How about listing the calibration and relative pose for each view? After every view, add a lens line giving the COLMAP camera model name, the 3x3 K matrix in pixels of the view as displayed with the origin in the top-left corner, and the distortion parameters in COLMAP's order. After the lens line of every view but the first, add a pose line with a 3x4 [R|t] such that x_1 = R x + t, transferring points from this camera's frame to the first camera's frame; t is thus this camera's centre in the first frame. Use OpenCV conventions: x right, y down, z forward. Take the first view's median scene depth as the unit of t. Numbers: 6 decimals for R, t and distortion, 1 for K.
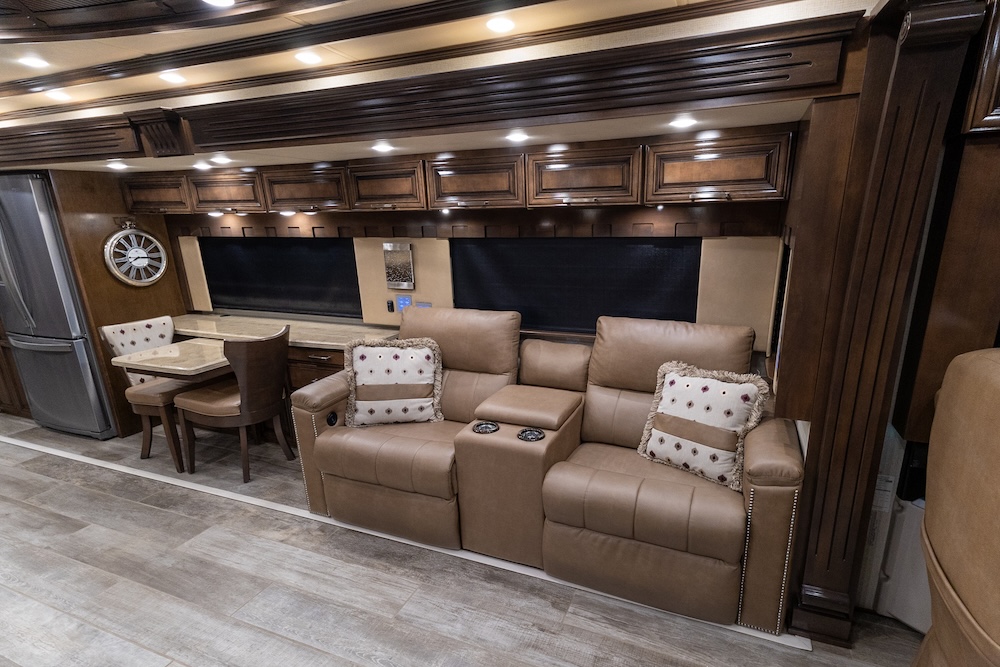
lens RADIAL K [[488.8, 0, 532.0], [0, 488.8, 355.1], [0, 0, 1]] dist [0.010218, -0.001394]
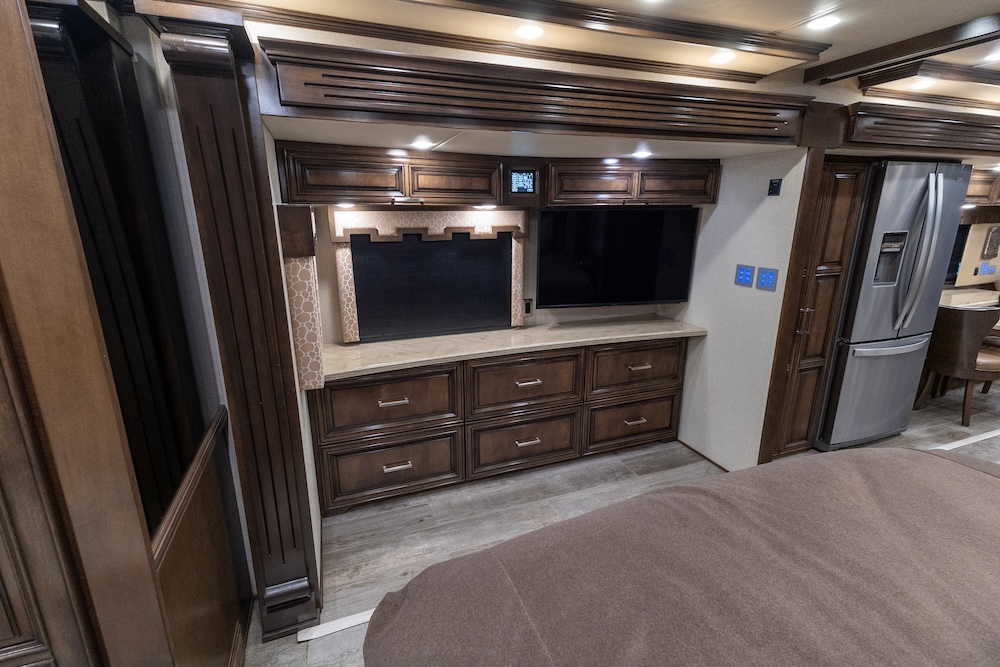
lens RADIAL K [[433.3, 0, 502.7], [0, 433.3, 325.0], [0, 0, 1]] dist [0.009478, -0.000232]
pose [[0.761021, -0.157241, 0.629383, -2.440252], [0.180990, 0.983121, 0.026772, -0.257001], [-0.622969, 0.093538, 0.776634, 0.969022]]
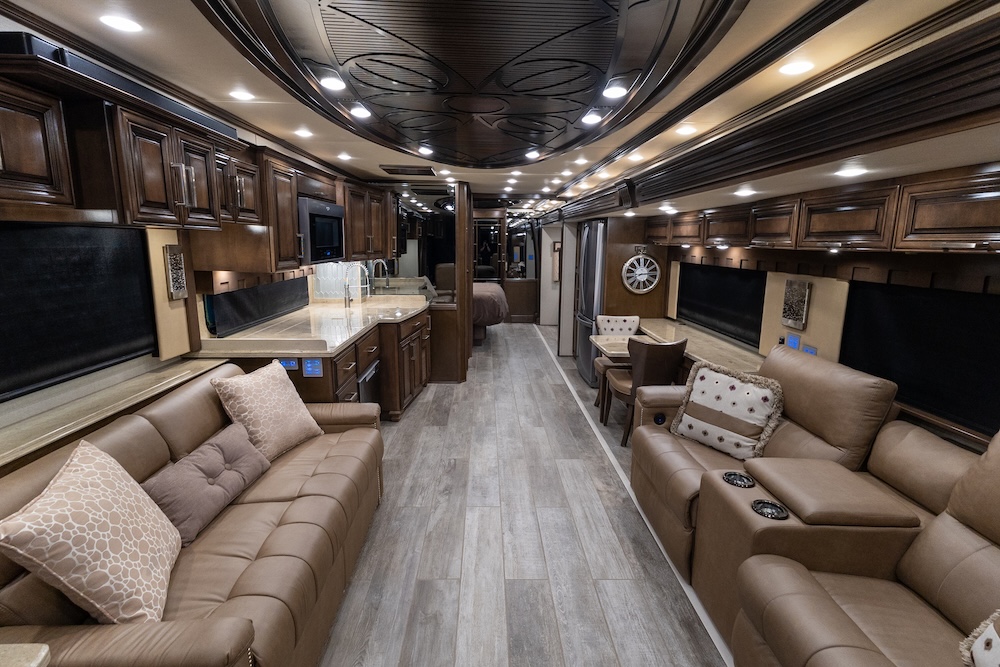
lens RADIAL K [[466.5, 0, 497.5], [0, 466.5, 328.9], [0, 0, 1]] dist [0.023776, -0.003385]
pose [[0.382034, 0.187280, -0.904973, 0.368590], [-0.265584, 0.960191, 0.086591, -0.063217], [0.885164, 0.207265, 0.416564, 0.116008]]
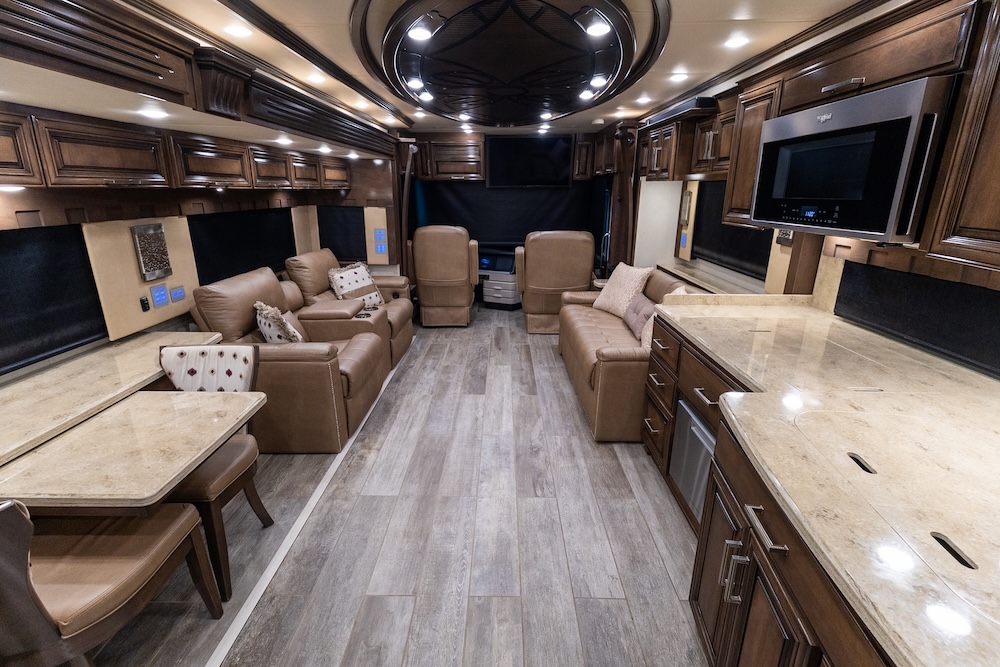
lens RADIAL K [[466.5, 0, 495.0], [0, 466.5, 331.7], [0, 0, 1]] dist [0.023776, -0.003385]
pose [[-0.342991, -0.264423, 0.901353, -1.338073], [0.256316, 0.896802, 0.360623, -0.212546], [-0.903692, 0.354721, -0.239819, 0.745635]]
